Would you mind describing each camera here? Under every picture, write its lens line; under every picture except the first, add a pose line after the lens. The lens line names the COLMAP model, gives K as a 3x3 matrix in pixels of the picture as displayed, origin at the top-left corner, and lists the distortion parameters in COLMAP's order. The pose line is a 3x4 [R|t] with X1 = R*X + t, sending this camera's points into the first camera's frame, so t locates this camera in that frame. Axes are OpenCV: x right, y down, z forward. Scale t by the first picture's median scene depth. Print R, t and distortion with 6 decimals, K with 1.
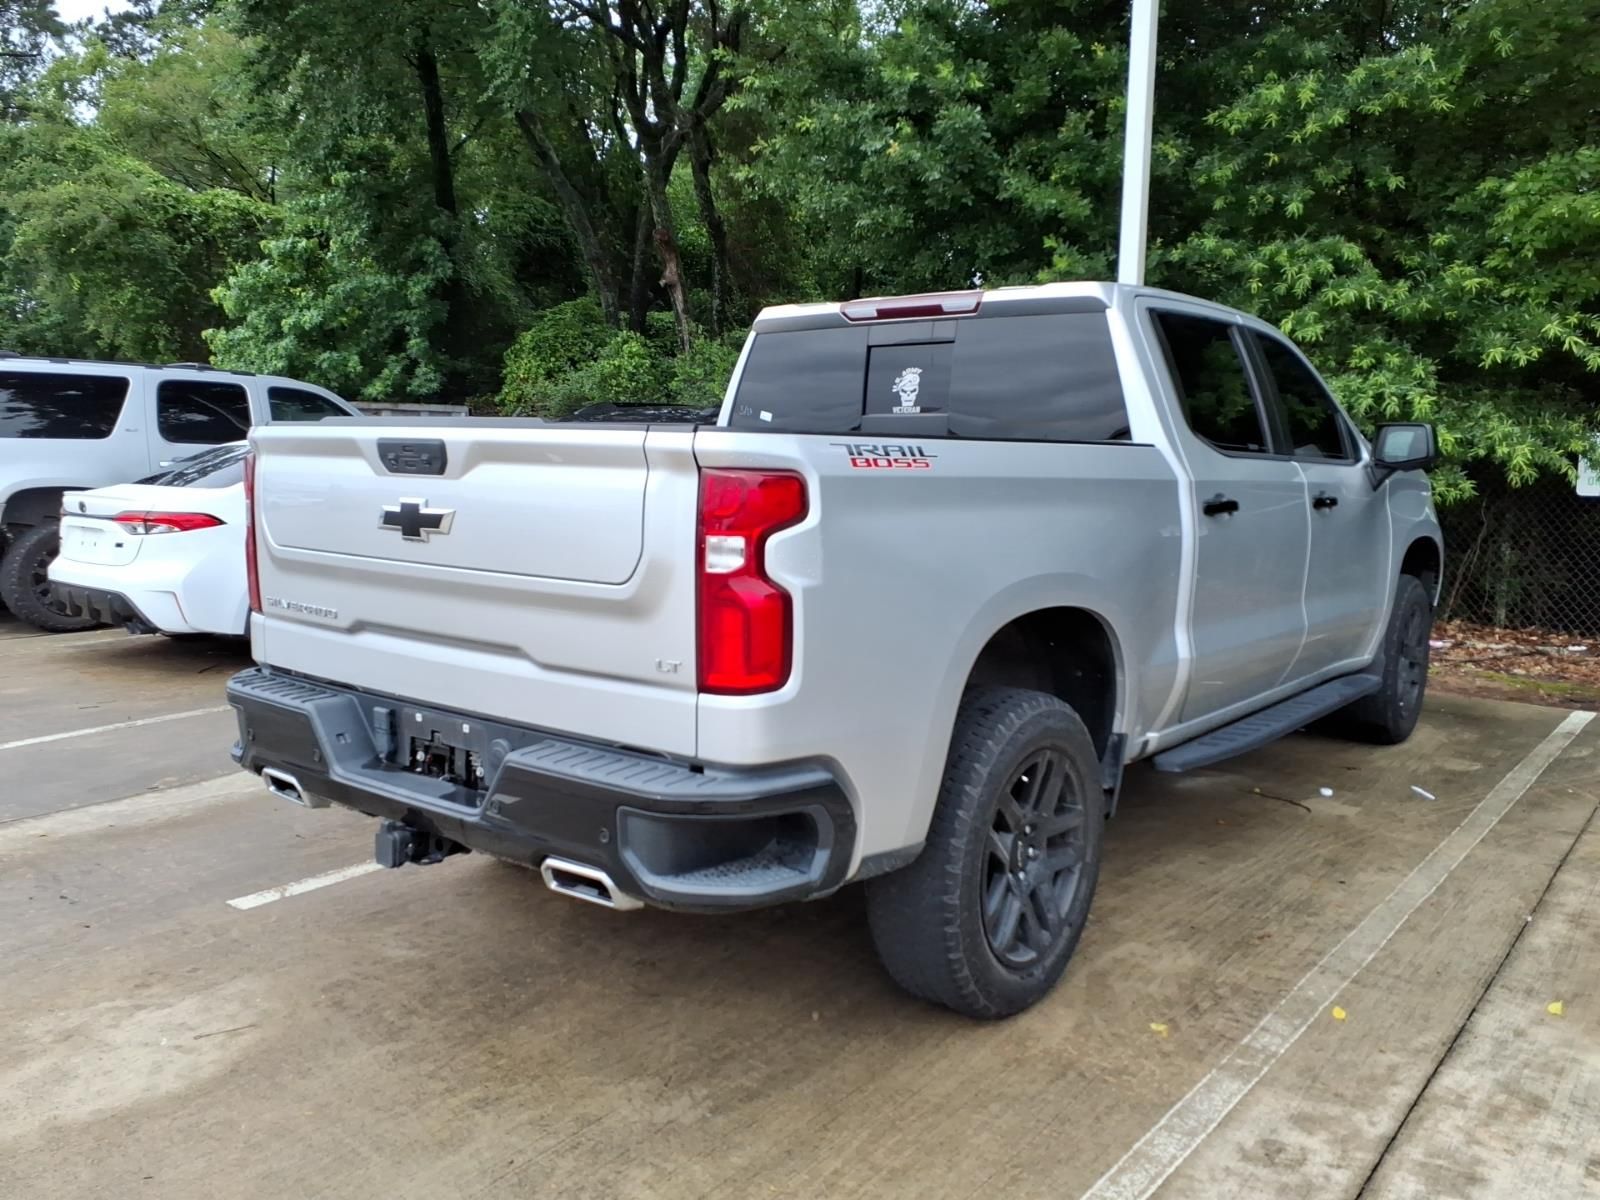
lens RADIAL K [[1262.0, 0, 800.0], [0, 1262.0, 600.0], [0, 0, 1]] dist [0.010173, -0.006706]
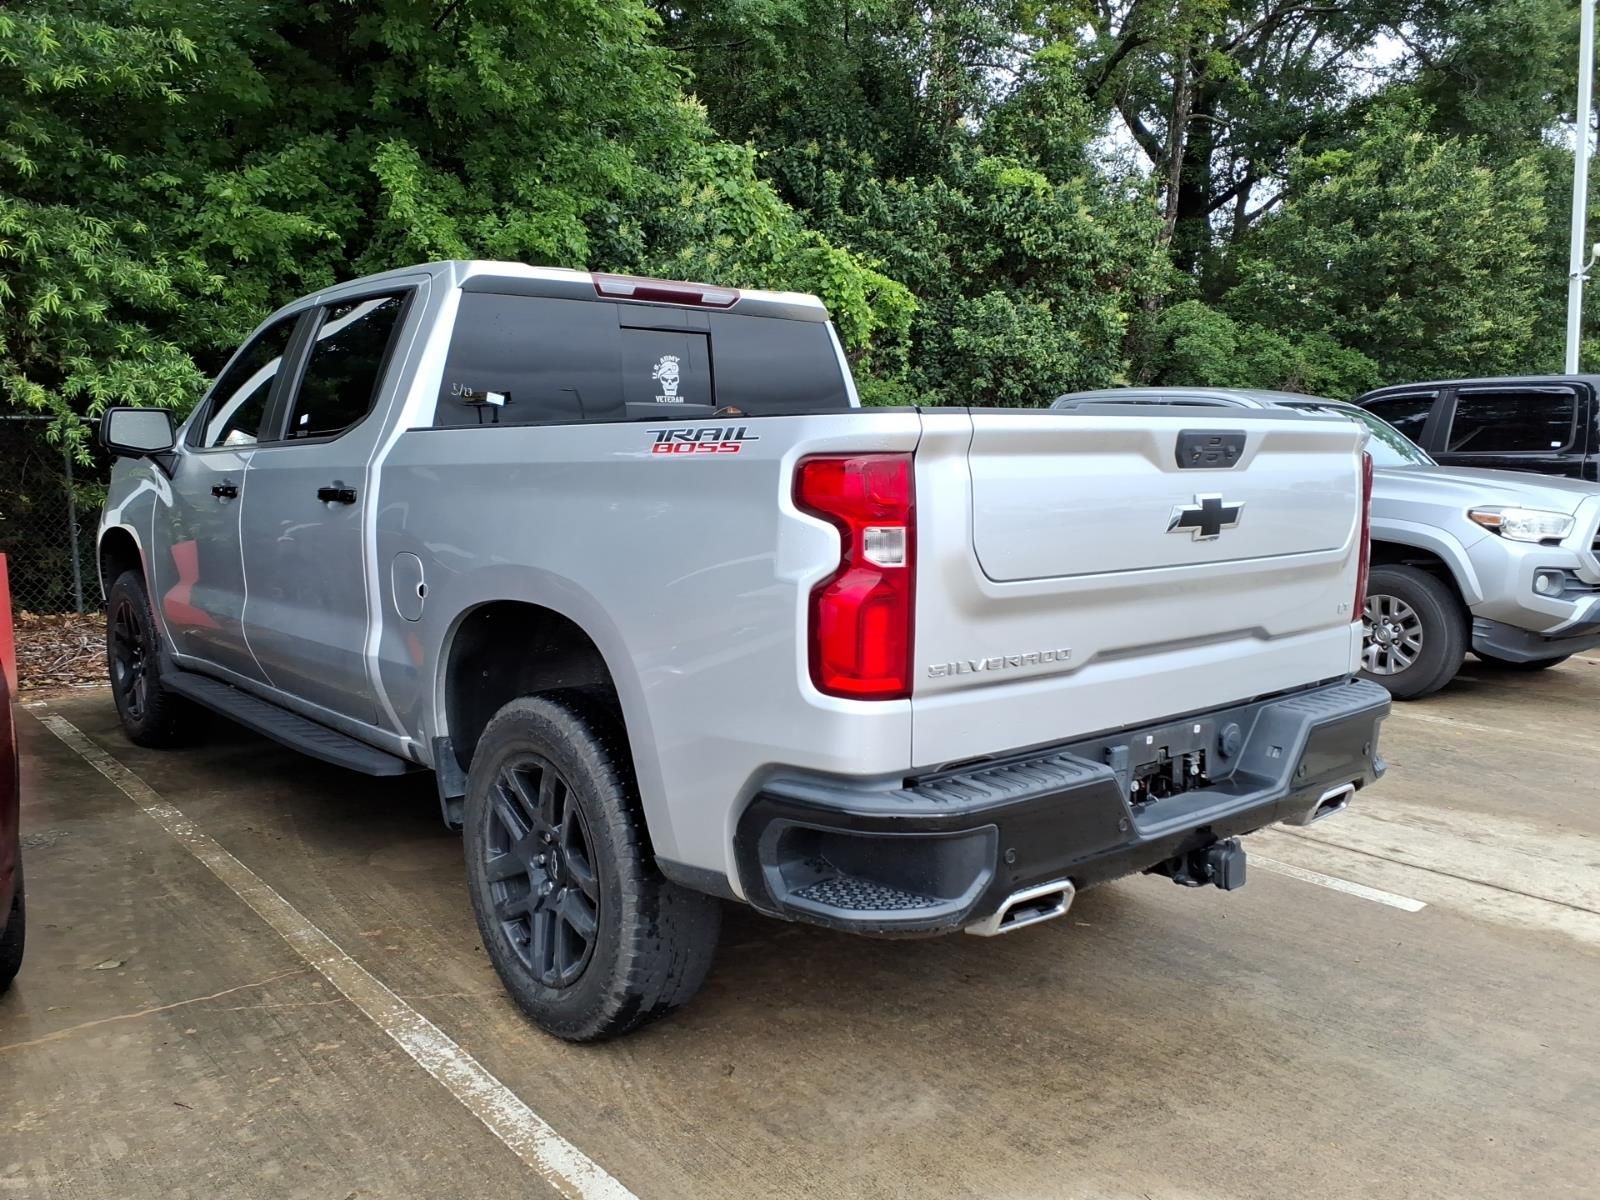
lens RADIAL K [[1245.8, 0, 800.0], [0, 1245.8, 600.0], [0, 0, 1]] dist [0.011710, -0.009499]
pose [[0.211175, -0.128397, 0.968978, -1.075918], [0.120224, 0.987219, 0.104613, -0.114614], [-0.970026, 0.094403, 0.223913, 0.925400]]
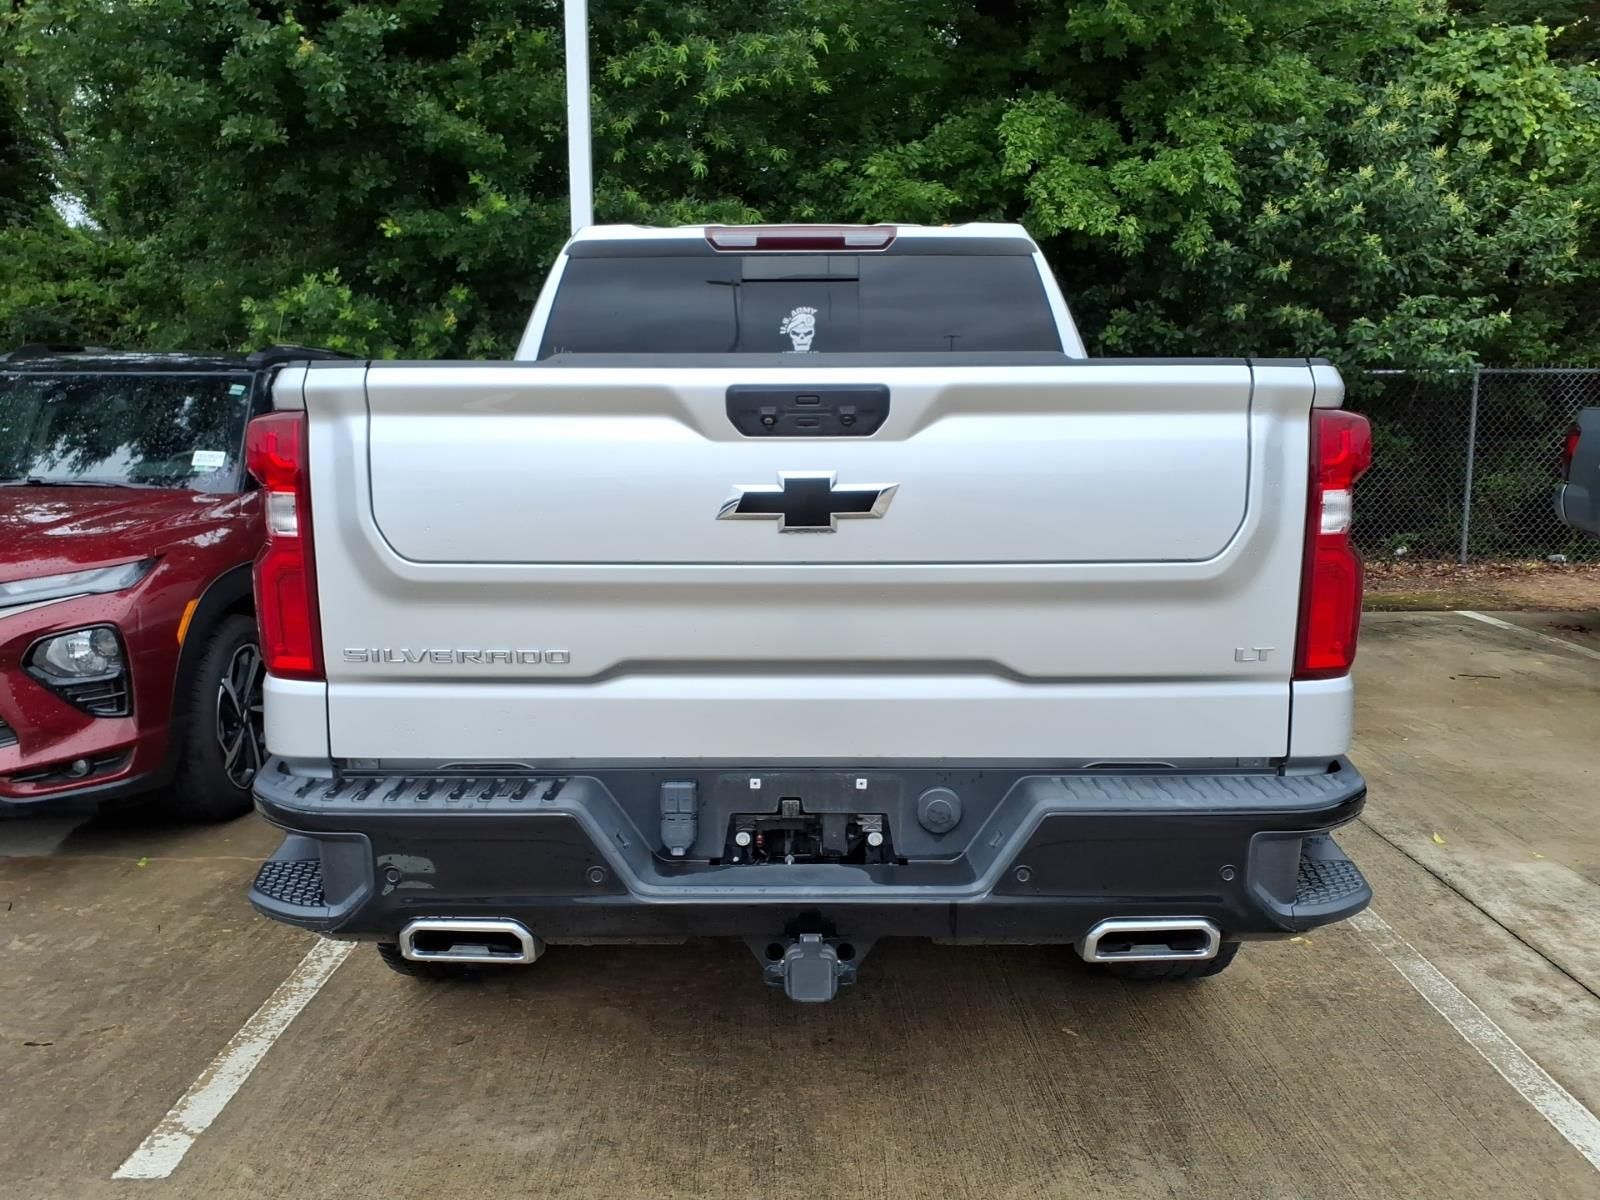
lens RADIAL K [[1262.0, 0, 800.0], [0, 1262.0, 600.0], [0, 0, 1]] dist [0.010173, -0.006706]
pose [[0.785055, -0.107500, 0.610027, -0.622424], [0.088221, 0.994190, 0.061664, -0.043901], [-0.613112, 0.005408, 0.789977, 0.390575]]
